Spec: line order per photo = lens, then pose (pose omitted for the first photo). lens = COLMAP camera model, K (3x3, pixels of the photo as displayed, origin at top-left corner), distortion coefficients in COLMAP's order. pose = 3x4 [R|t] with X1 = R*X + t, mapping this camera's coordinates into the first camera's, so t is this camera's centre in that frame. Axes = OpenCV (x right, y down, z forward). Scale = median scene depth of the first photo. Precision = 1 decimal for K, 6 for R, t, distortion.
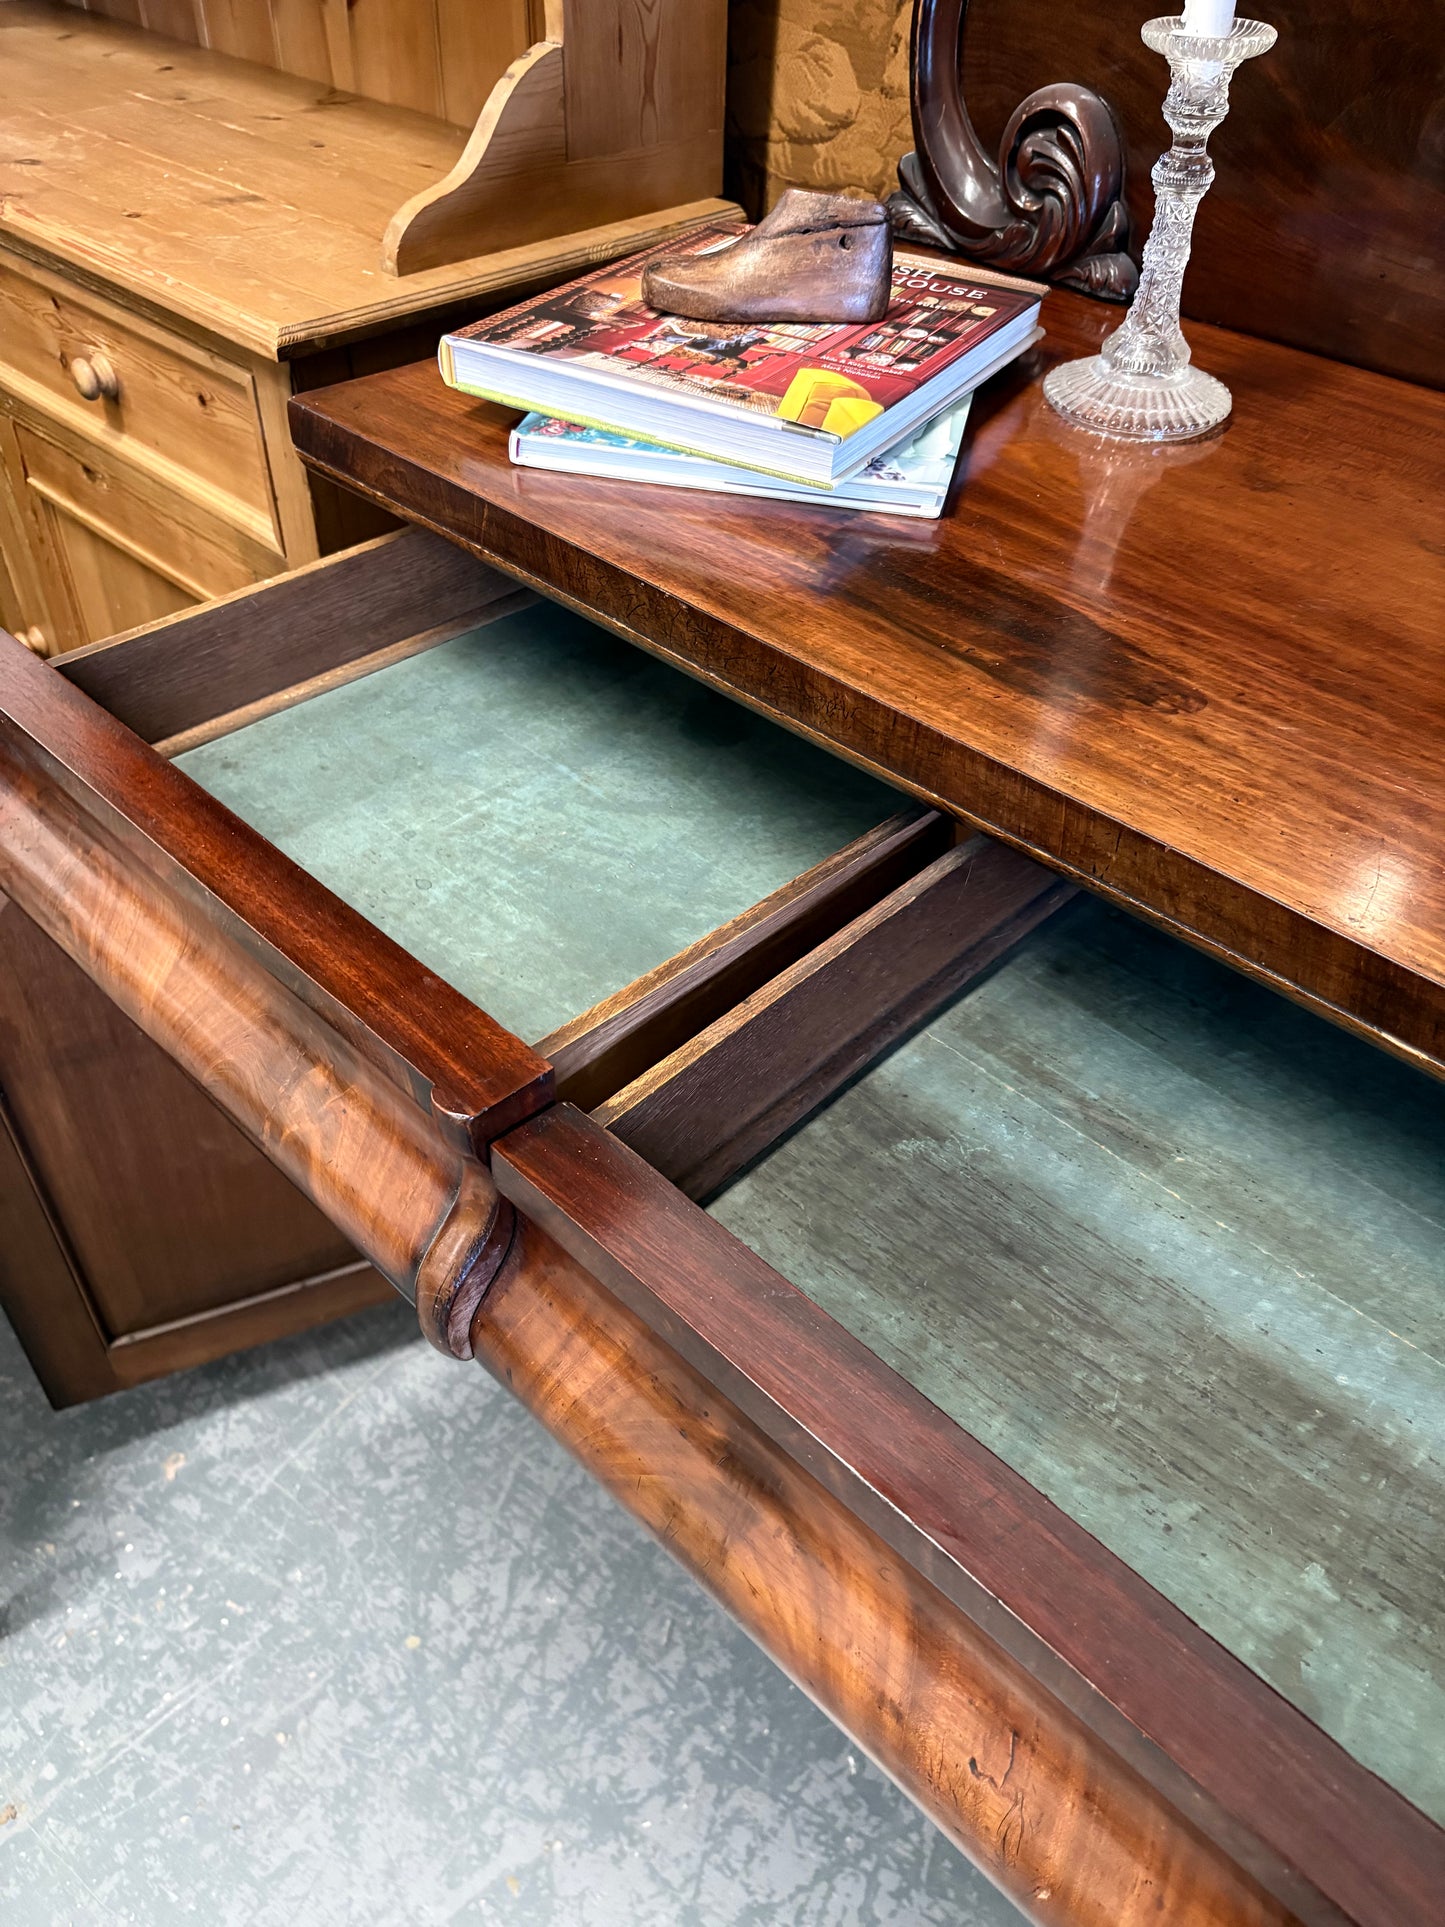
lens RADIAL K [[1472.7, 0, 720.3], [0, 1472.7, 958.8], [0, 0, 1]] dist [0.035225, -0.040926]
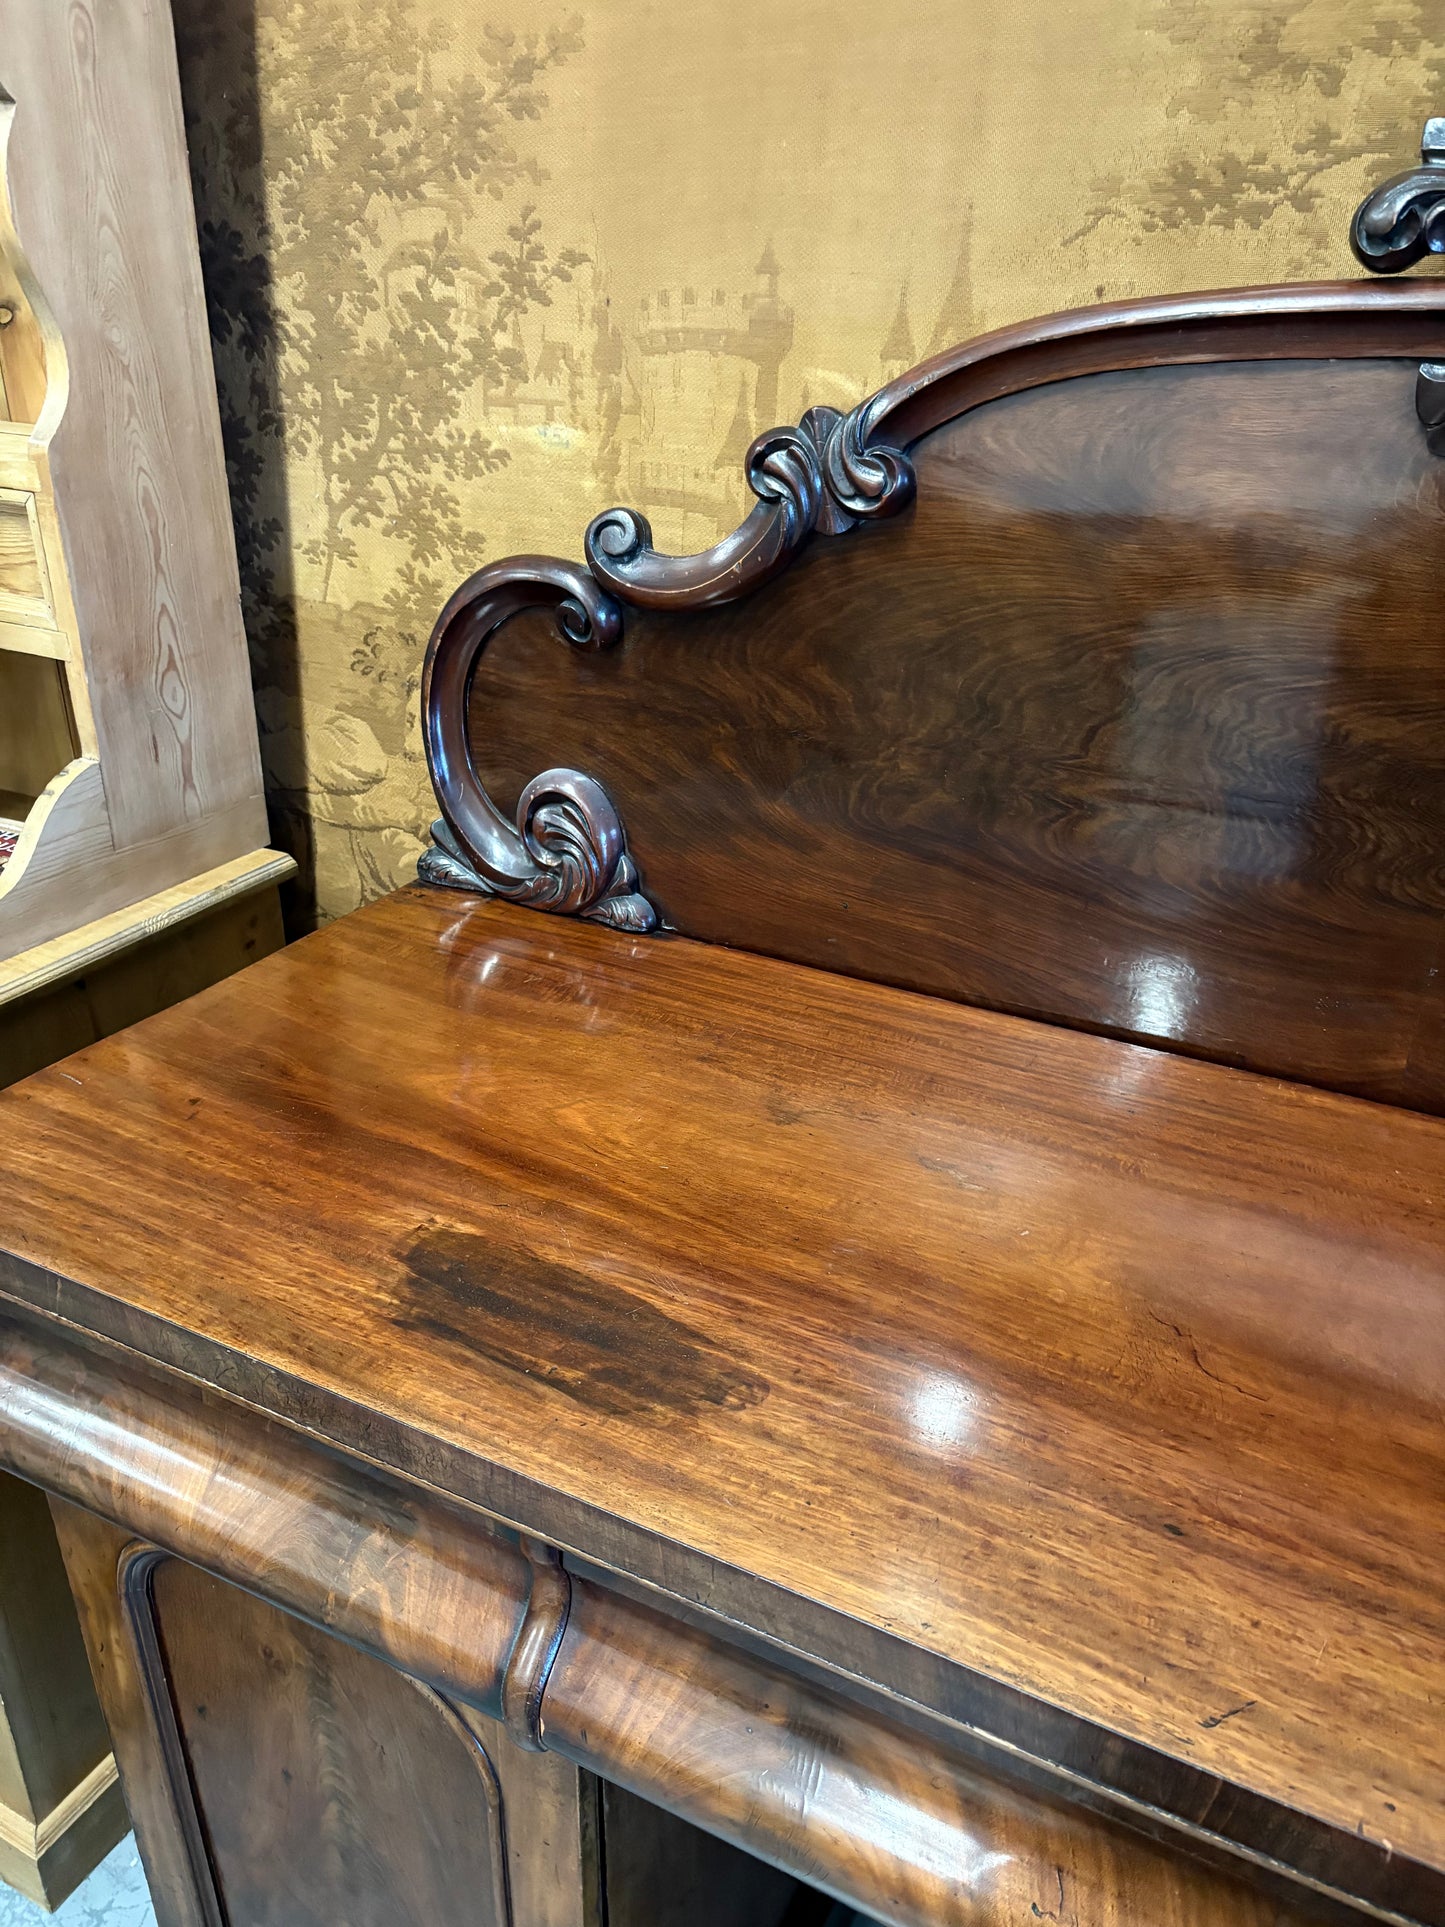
lens RADIAL K [[1472.7, 0, 718.6], [0, 1472.7, 971.8], [0, 0, 1]] dist [0.035225, -0.040926]
pose [[0.957012, -0.133894, 0.257296, 0.036021], [0.196239, 0.952118, -0.234438, -0.161507], [-0.213586, 0.274851, 0.937463, -0.088456]]
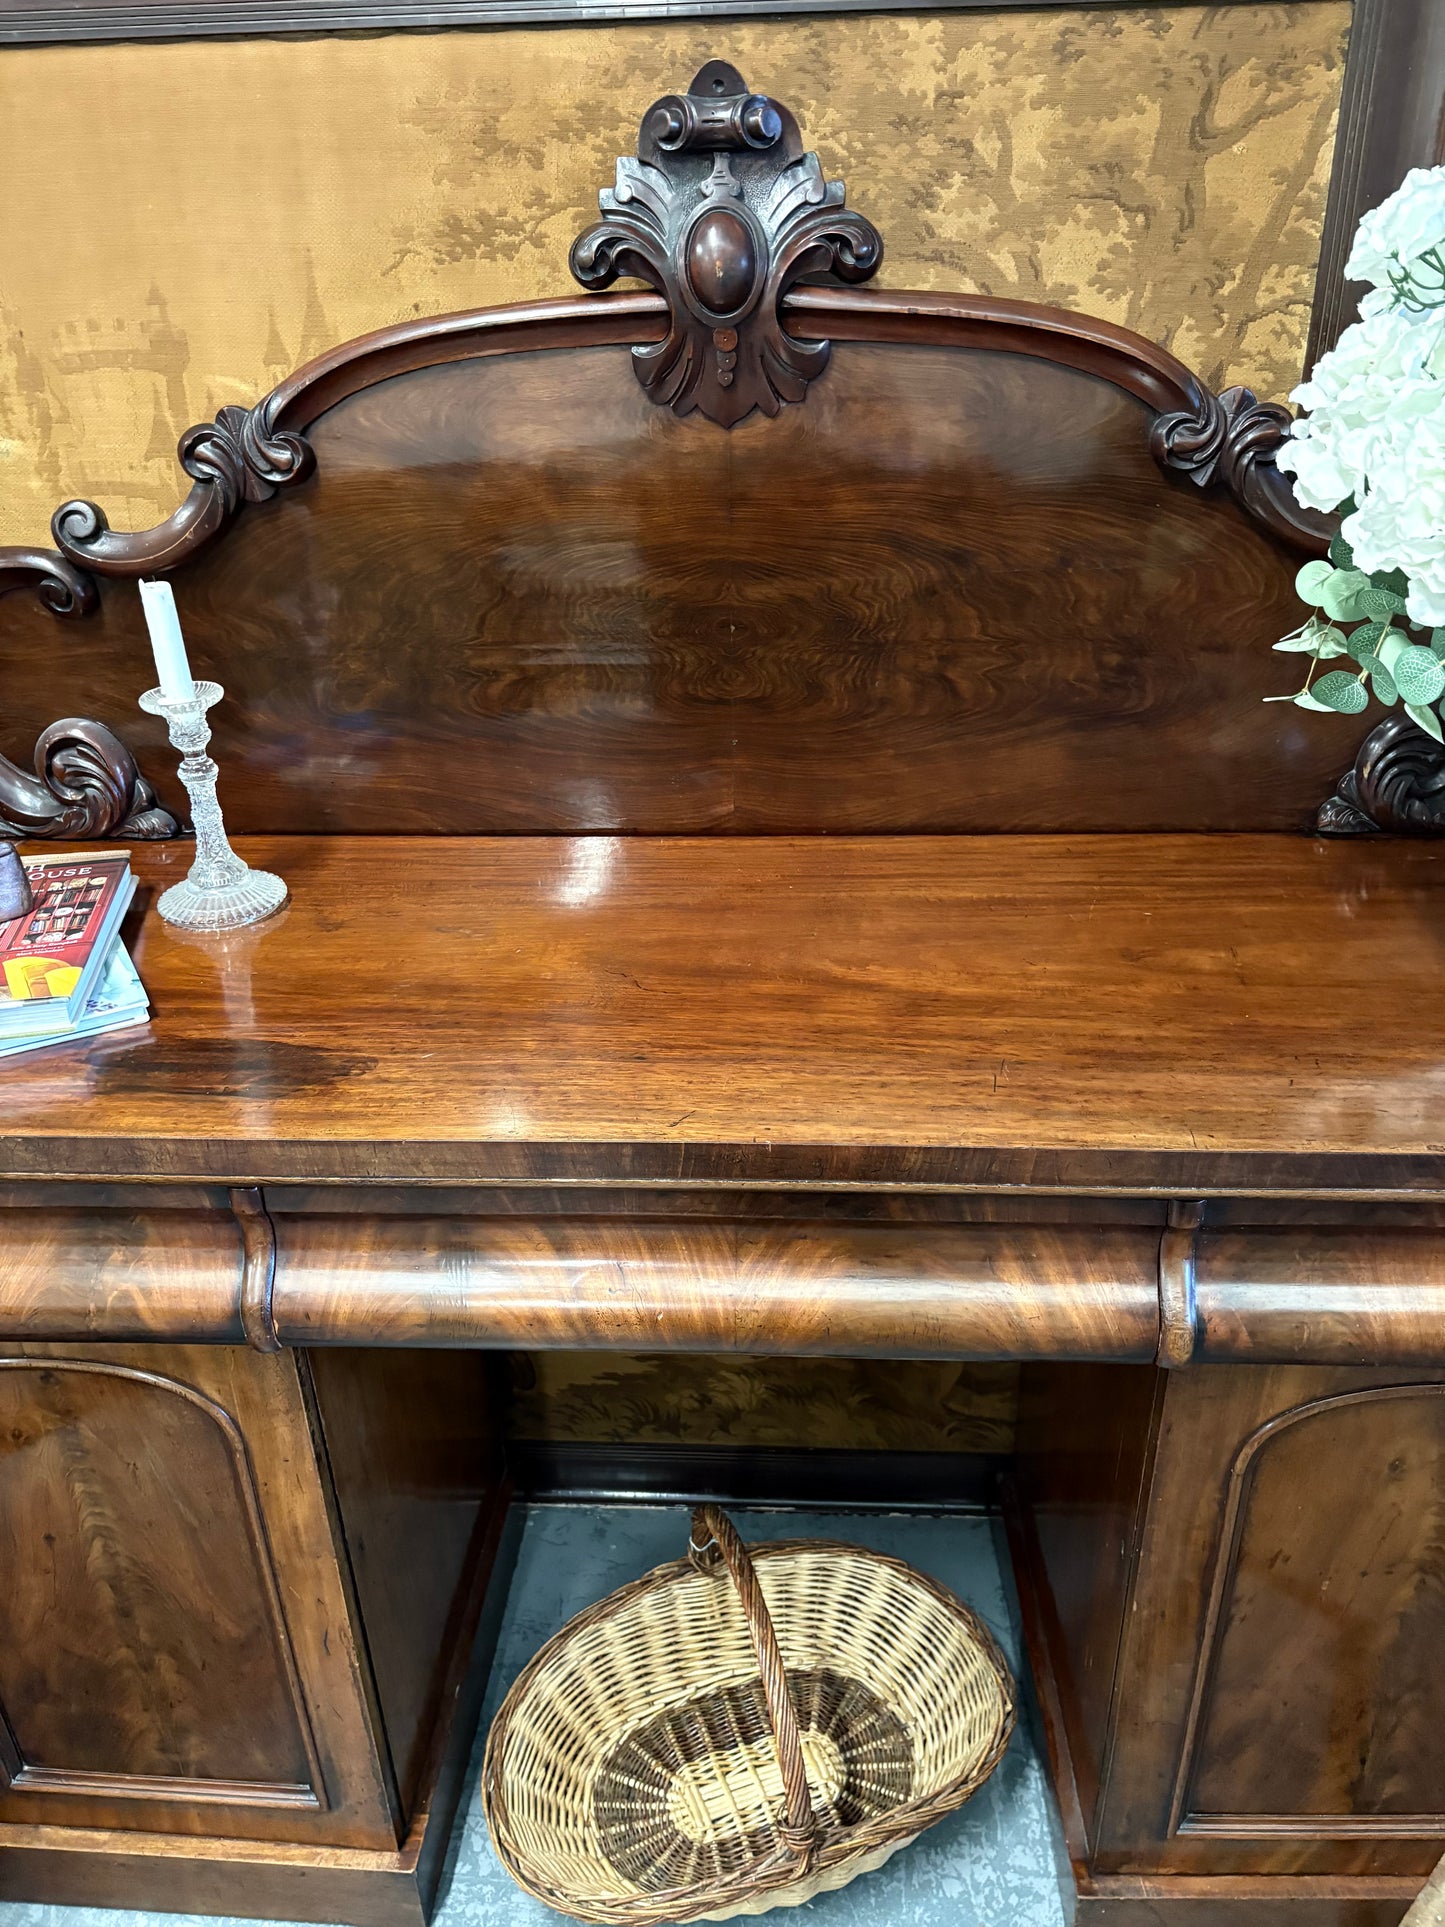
lens RADIAL K [[1472.7, 0, 717.6], [0, 1472.7, 965.5], [0, 0, 1]] dist [0.035225, -0.040926]
pose [[0.748155, -0.340712, 0.569367, -0.222657], [0.470552, 0.877431, -0.093251, 0.052382], [-0.467808, 0.337683, 0.816778, -0.435898]]
